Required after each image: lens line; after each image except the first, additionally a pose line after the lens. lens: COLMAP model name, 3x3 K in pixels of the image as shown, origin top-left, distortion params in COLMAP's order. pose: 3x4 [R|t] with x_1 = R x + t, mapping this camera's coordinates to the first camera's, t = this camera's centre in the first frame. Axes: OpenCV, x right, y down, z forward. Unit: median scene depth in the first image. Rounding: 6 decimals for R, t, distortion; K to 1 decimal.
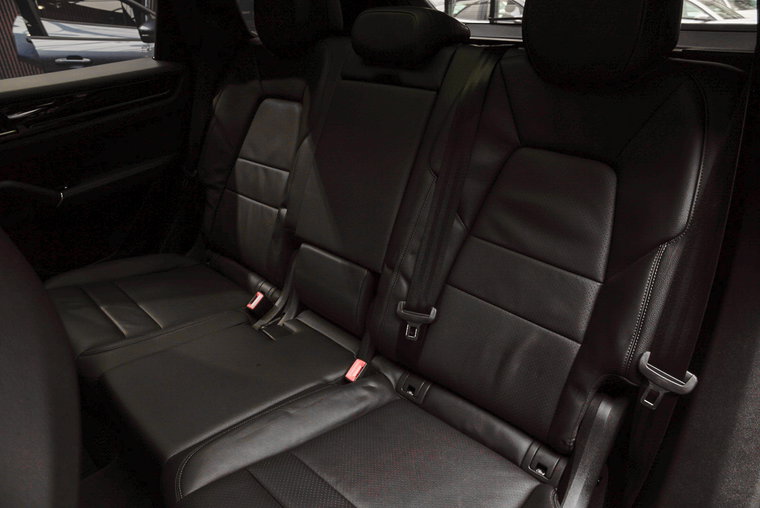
lens RADIAL K [[547.2, 0, 379.1], [0, 547.2, 255.4], [0, 0, 1]] dist [-0.113370, 0.069234]
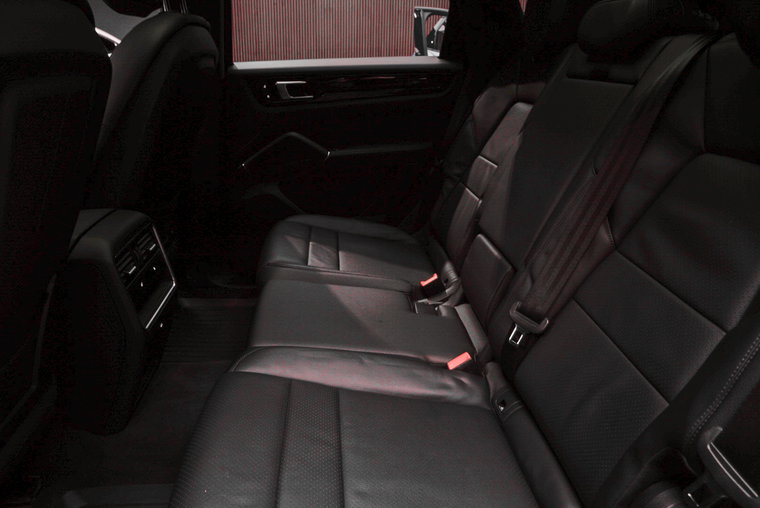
lens RADIAL K [[547.2, 0, 376.6], [0, 547.2, 252.5], [0, 0, 1]] dist [-0.113370, 0.069234]
pose [[0.750184, 0.257662, -0.608962, 0.369495], [-0.325077, 0.945688, -0.000328, 0.080418], [0.575803, 0.198206, 0.793199, 0.142260]]
